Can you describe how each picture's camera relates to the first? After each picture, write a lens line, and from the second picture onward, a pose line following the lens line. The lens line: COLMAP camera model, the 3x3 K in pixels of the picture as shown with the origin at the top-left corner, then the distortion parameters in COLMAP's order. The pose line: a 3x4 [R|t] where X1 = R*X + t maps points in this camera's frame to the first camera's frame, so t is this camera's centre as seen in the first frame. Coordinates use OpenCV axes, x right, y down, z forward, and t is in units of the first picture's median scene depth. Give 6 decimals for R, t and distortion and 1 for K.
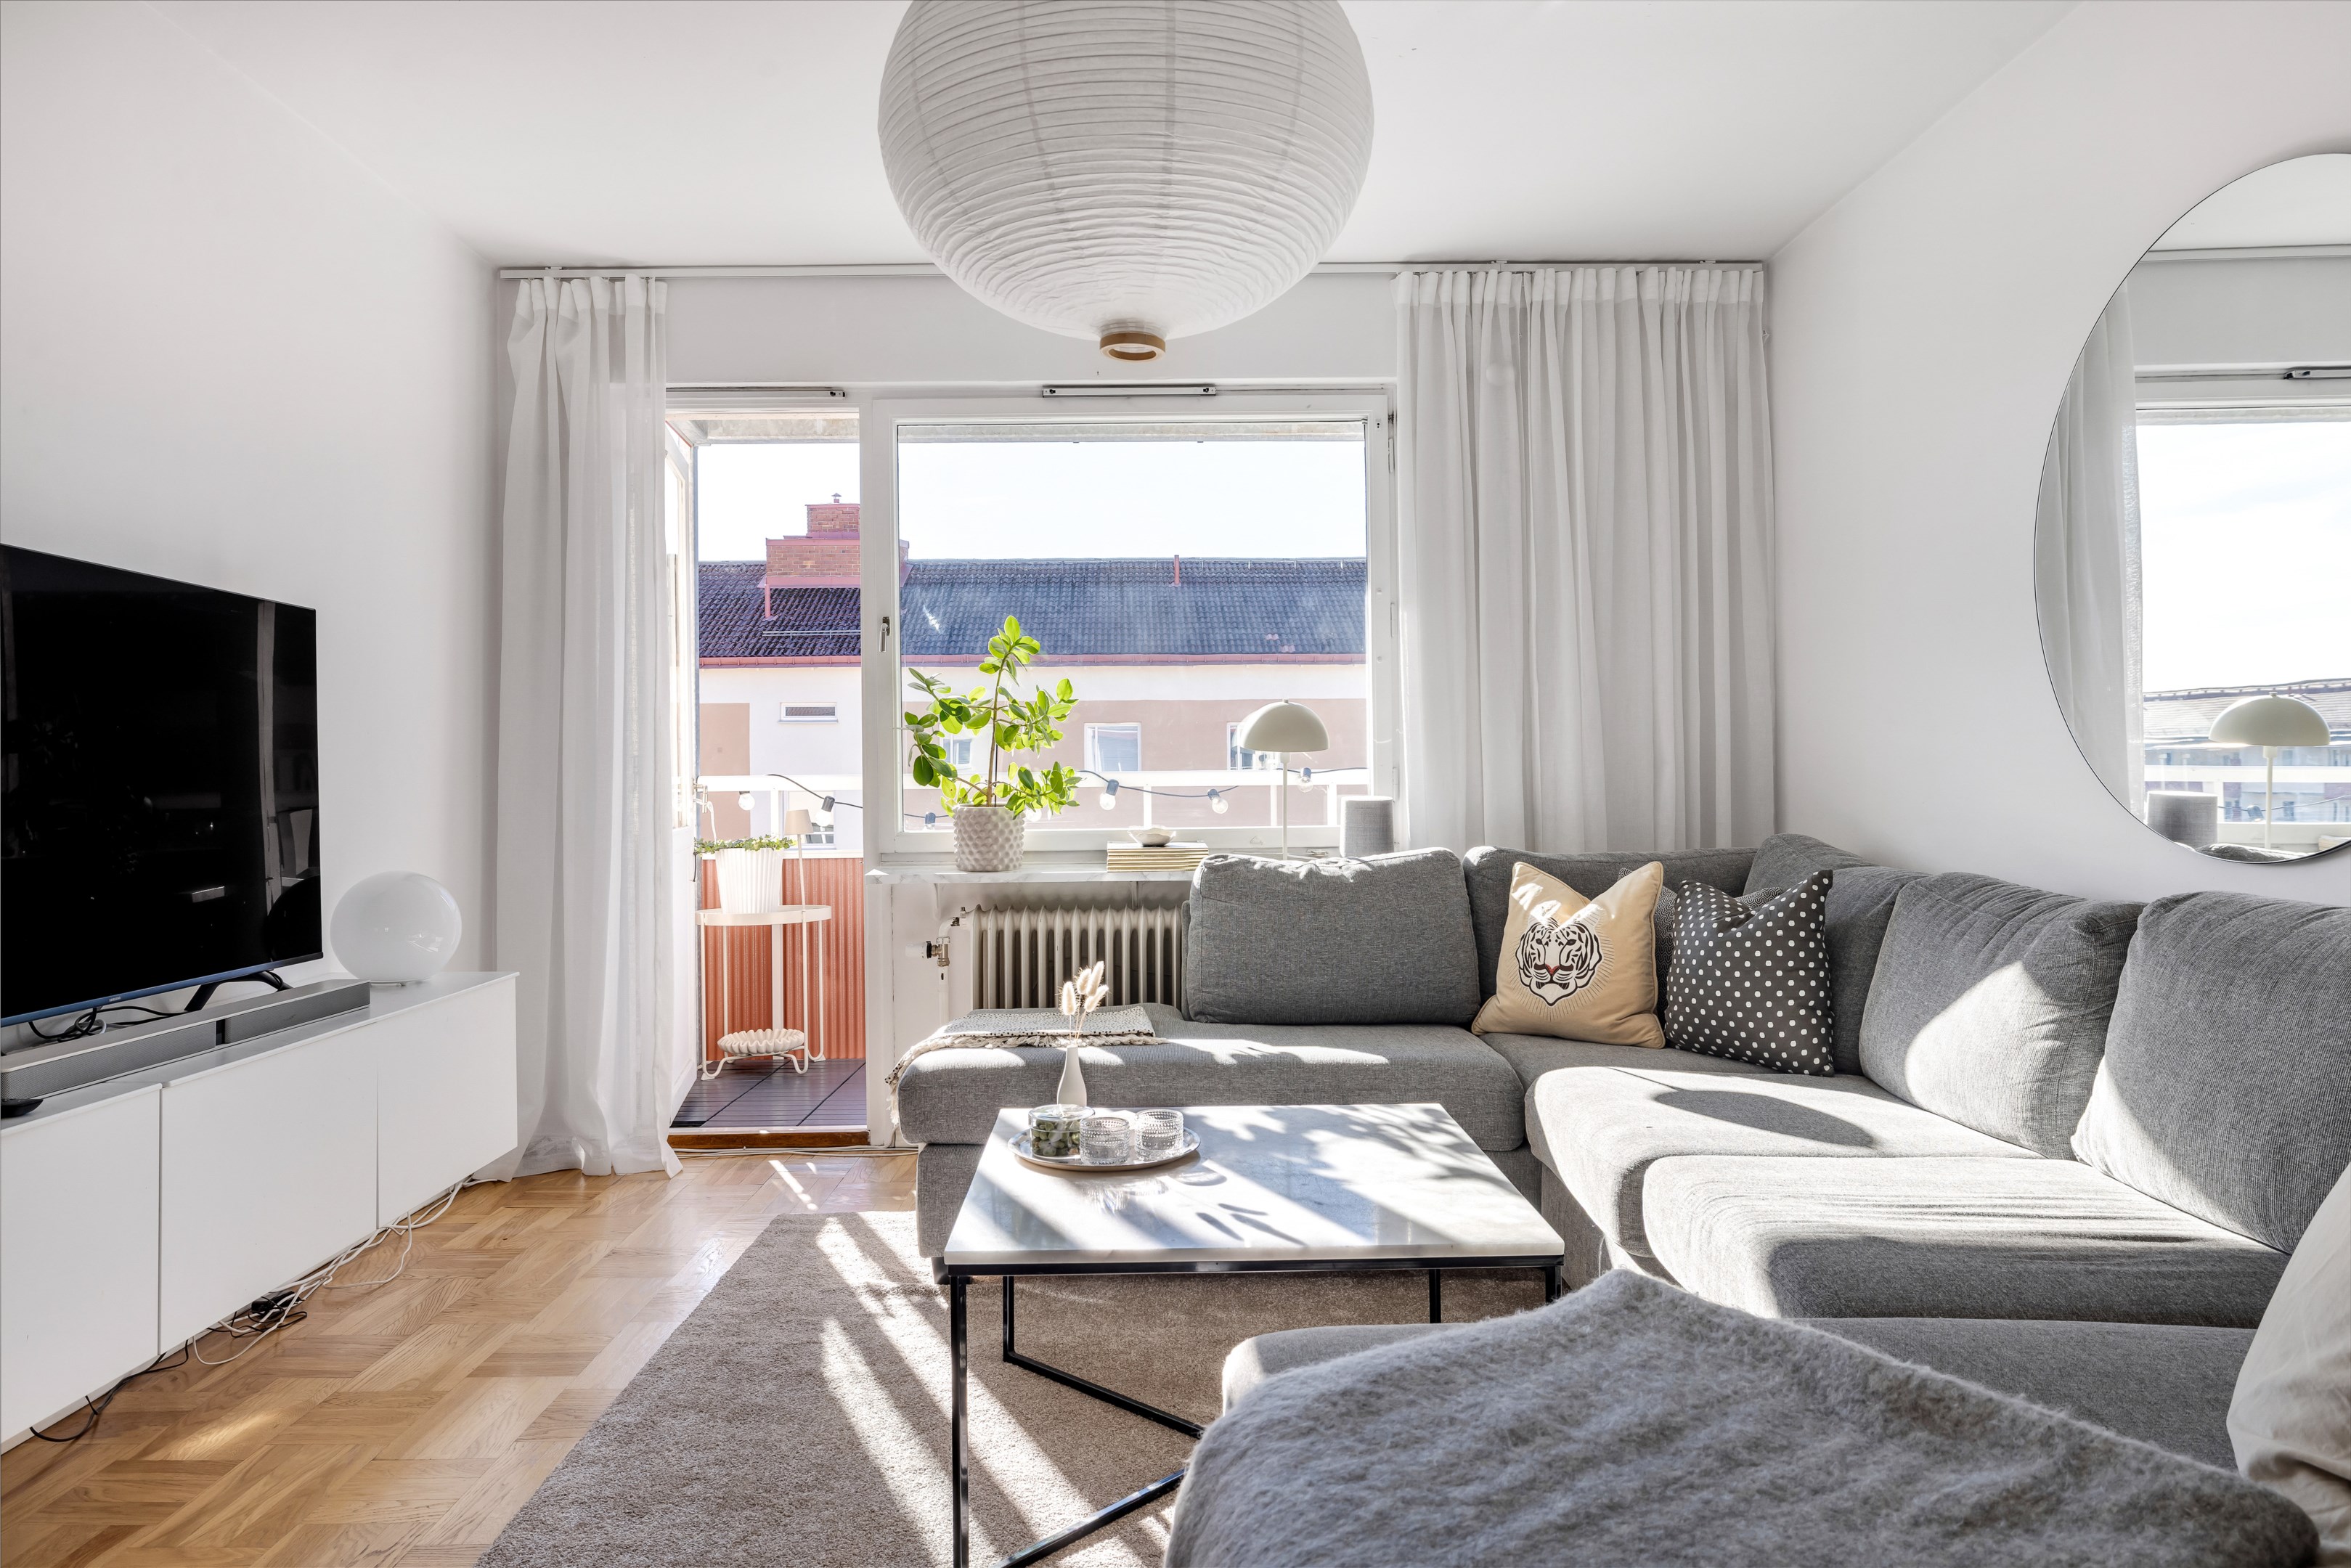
lens RADIAL K [[1490.5, 0, 1102.0], [0, 1490.5, 789.6], [0, 0, 1]] dist [0.001722, -0.000227]
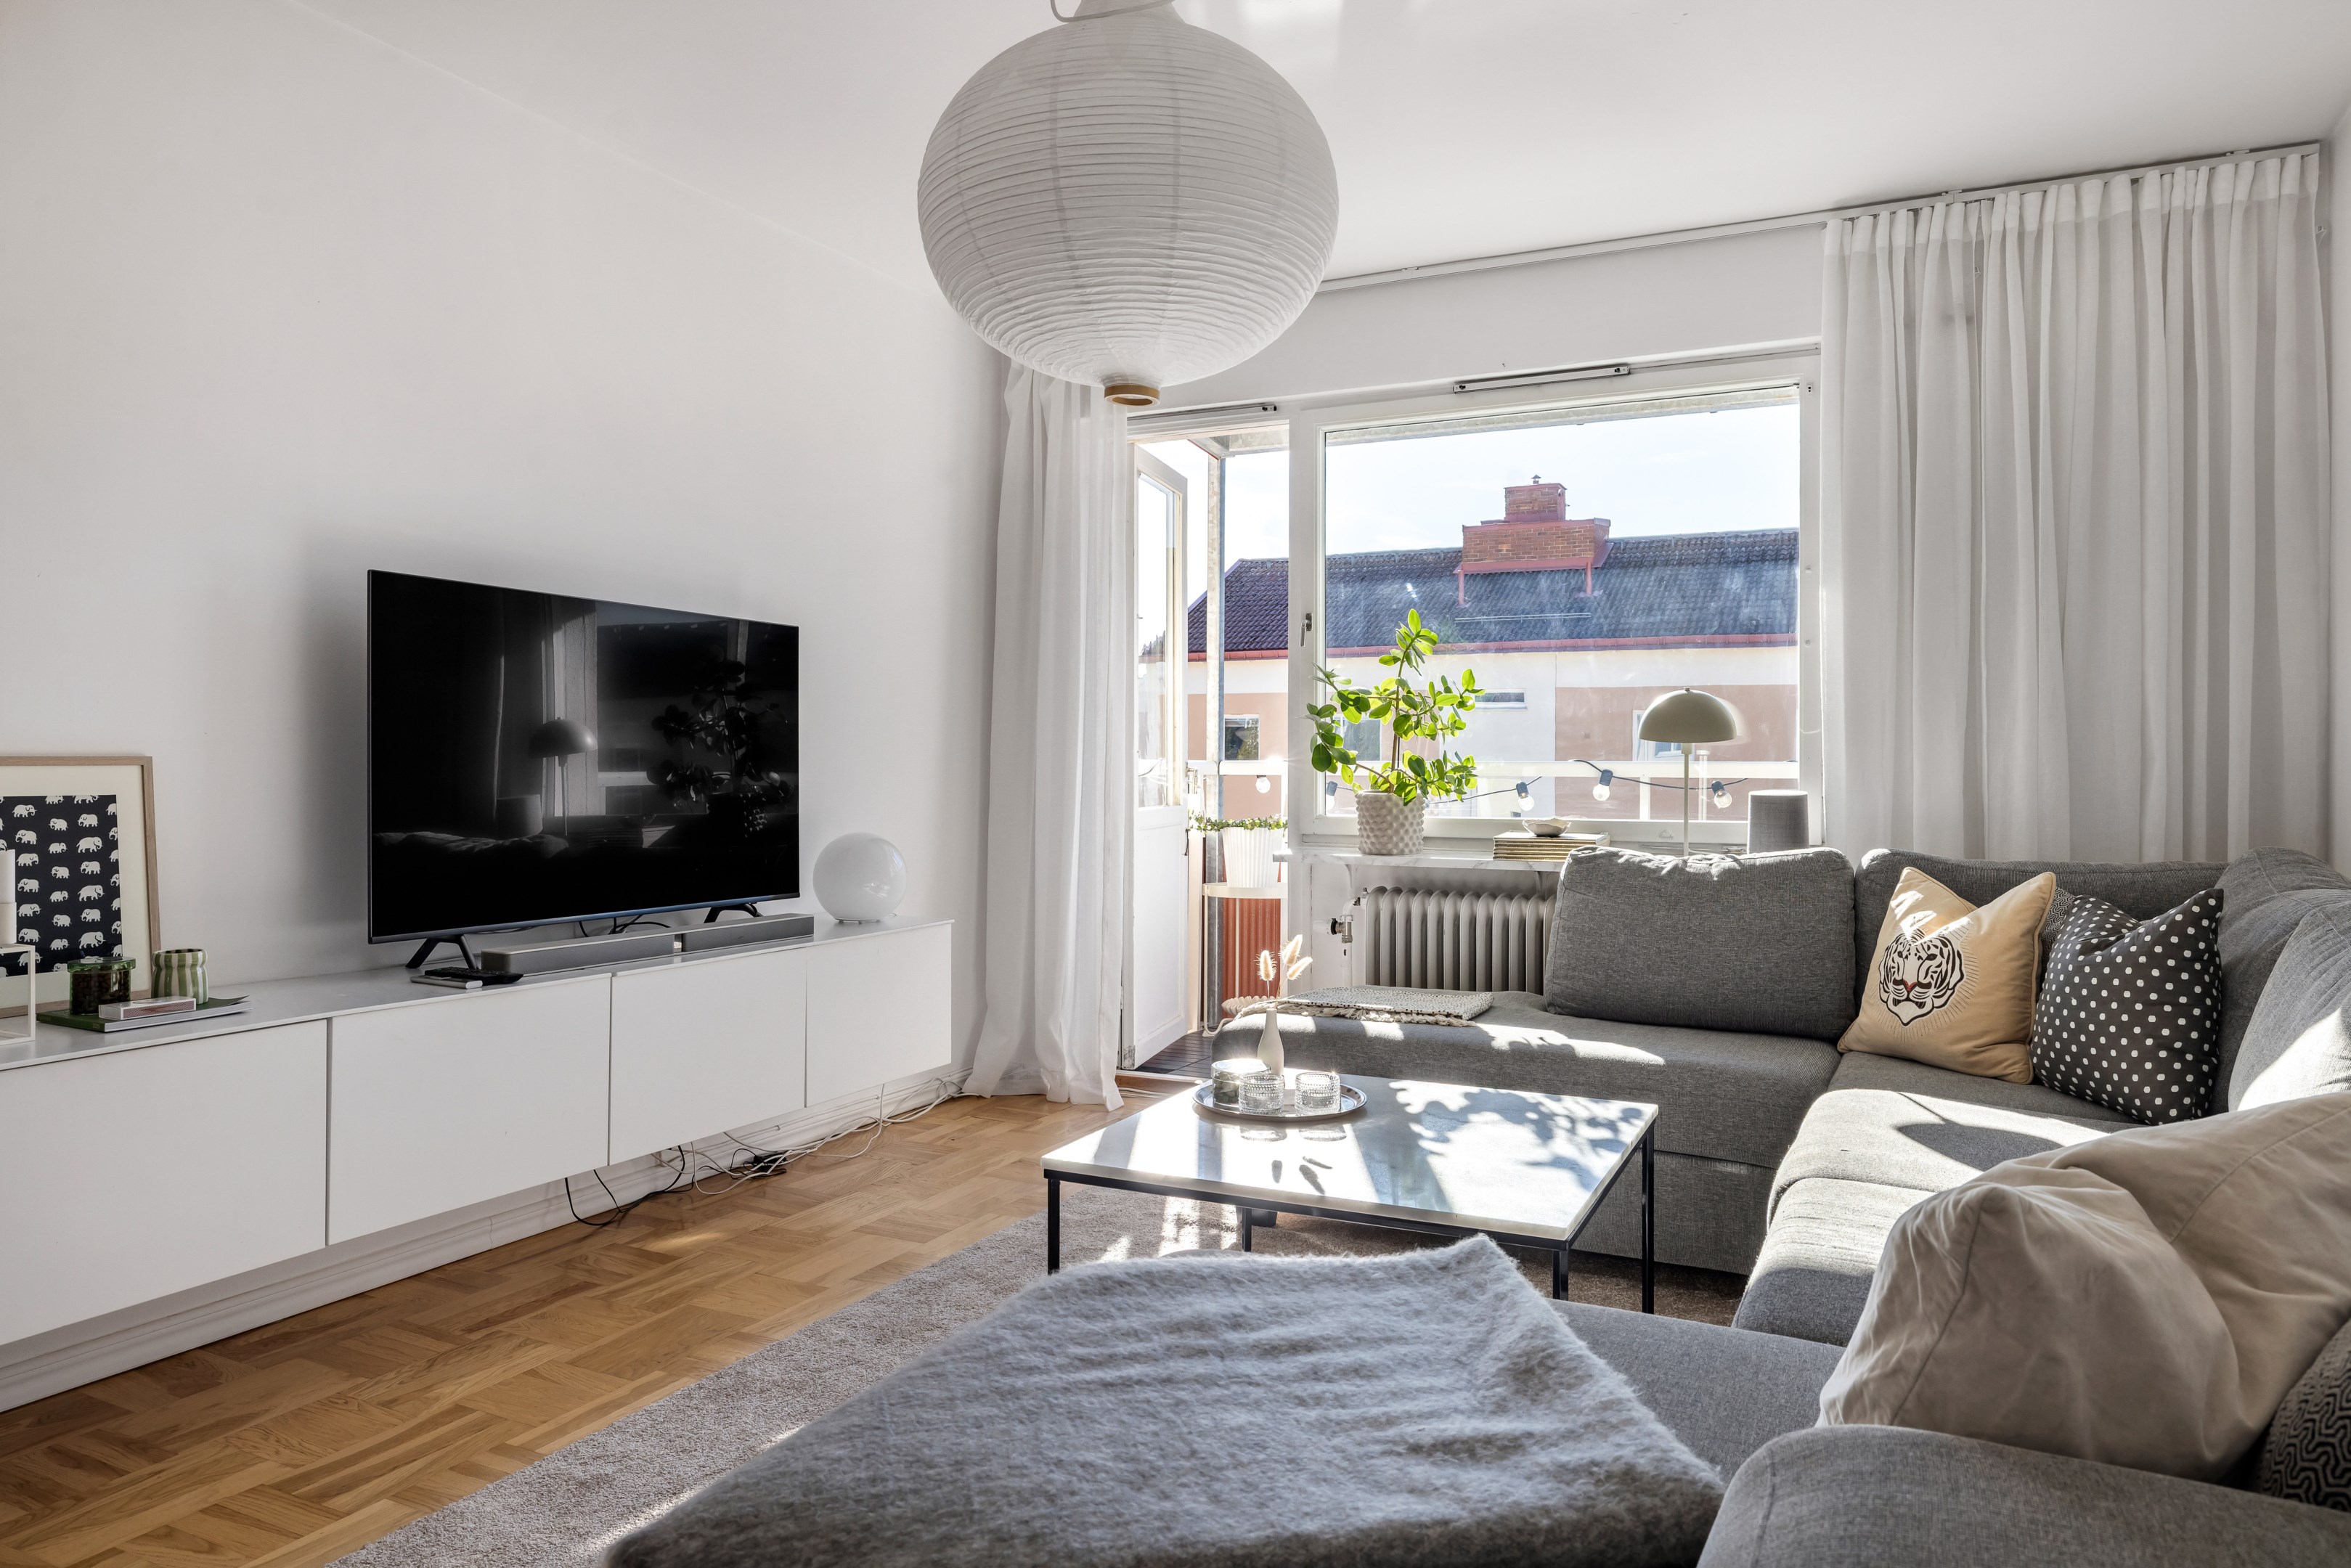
lens RADIAL K [[1490.5, 0, 1102.0], [0, 1490.5, 789.6], [0, 0, 1]] dist [0.001722, -0.000227]
pose [[0.891223, 0.022034, -0.453030, 0.240624], [-0.017808, 0.999749, 0.013593, -0.001661], [0.453216, -0.004047, 0.891392, -0.023813]]
